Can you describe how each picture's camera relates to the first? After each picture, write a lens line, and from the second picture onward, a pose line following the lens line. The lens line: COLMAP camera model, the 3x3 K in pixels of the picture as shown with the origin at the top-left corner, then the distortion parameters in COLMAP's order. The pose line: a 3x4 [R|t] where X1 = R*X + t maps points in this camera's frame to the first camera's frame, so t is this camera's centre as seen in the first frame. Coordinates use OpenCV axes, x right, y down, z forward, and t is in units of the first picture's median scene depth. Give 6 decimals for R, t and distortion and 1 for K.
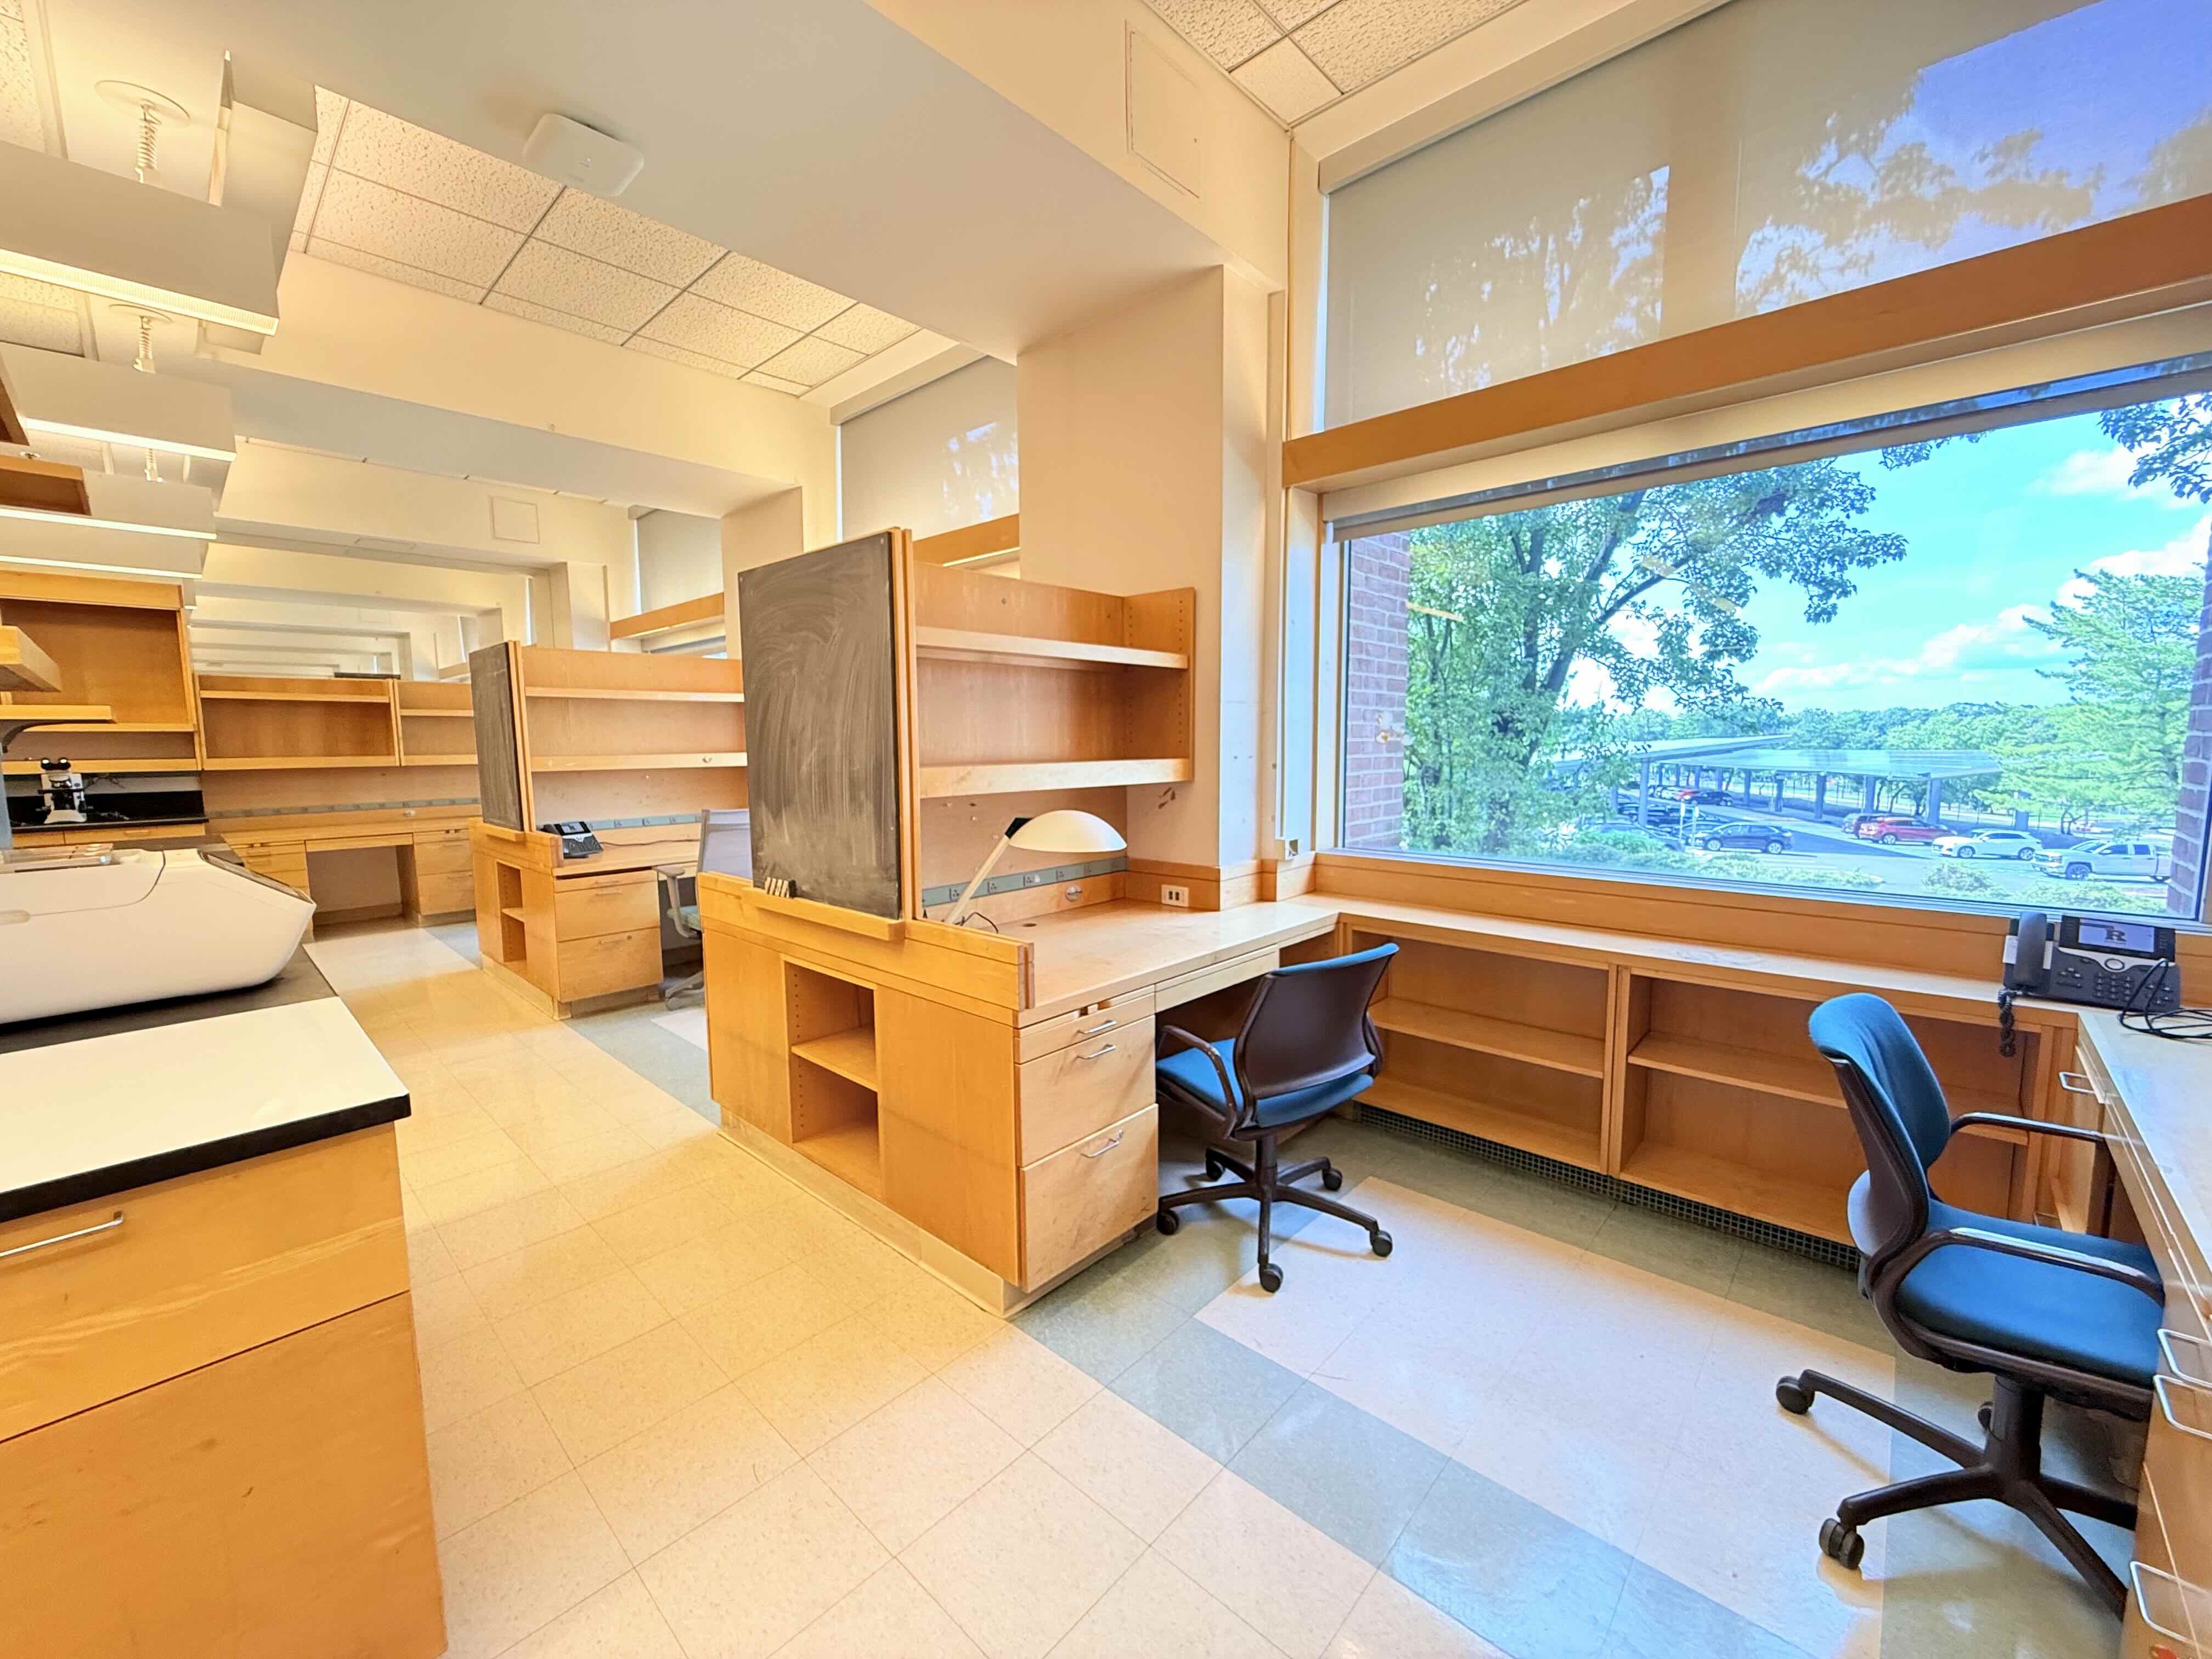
lens RADIAL K [[877.8, 0, 1110.1], [0, 877.8, 835.1], [0, 0, 1]] dist [-0.000897, -0.000439]
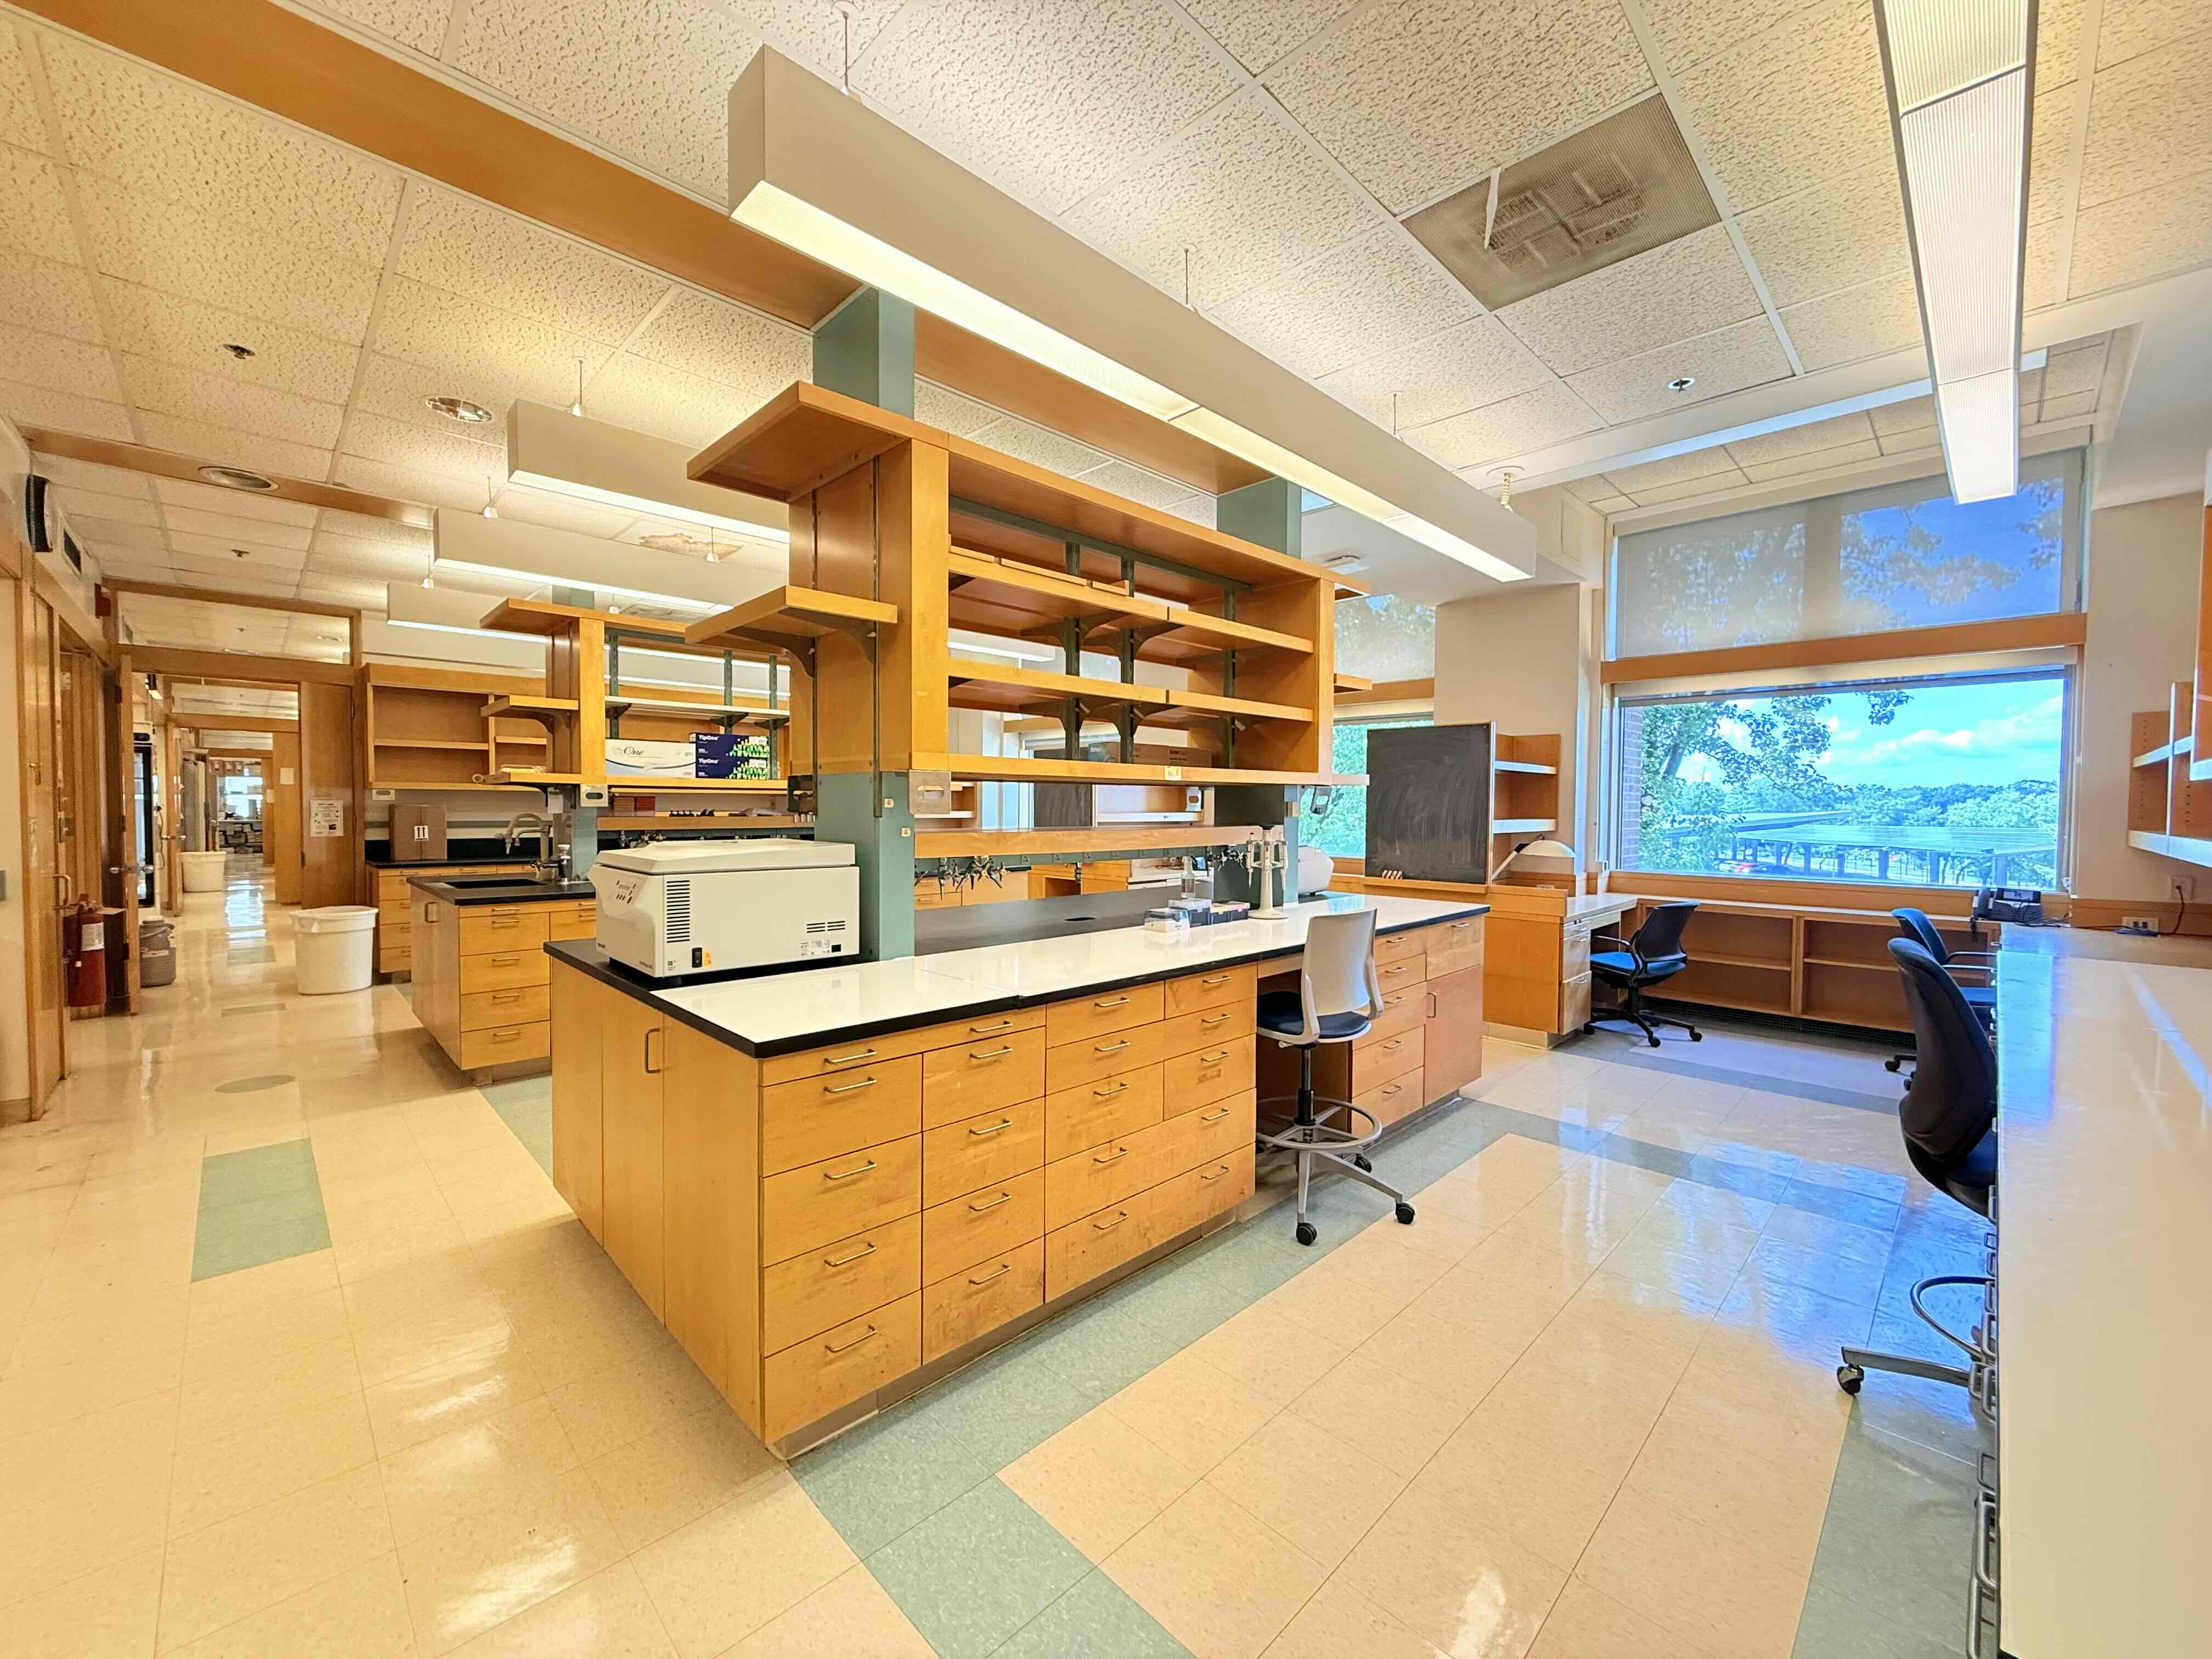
lens RADIAL K [[877.8, 0, 1110.1], [0, 877.8, 835.1], [0, 0, 1]] dist [-0.000897, -0.000439]
pose [[0.998989, 0.015876, -0.042055, -0.760400], [-0.018933, 0.997128, -0.073329, 0.102370], [0.040770, 0.074051, 0.996421, -0.917893]]
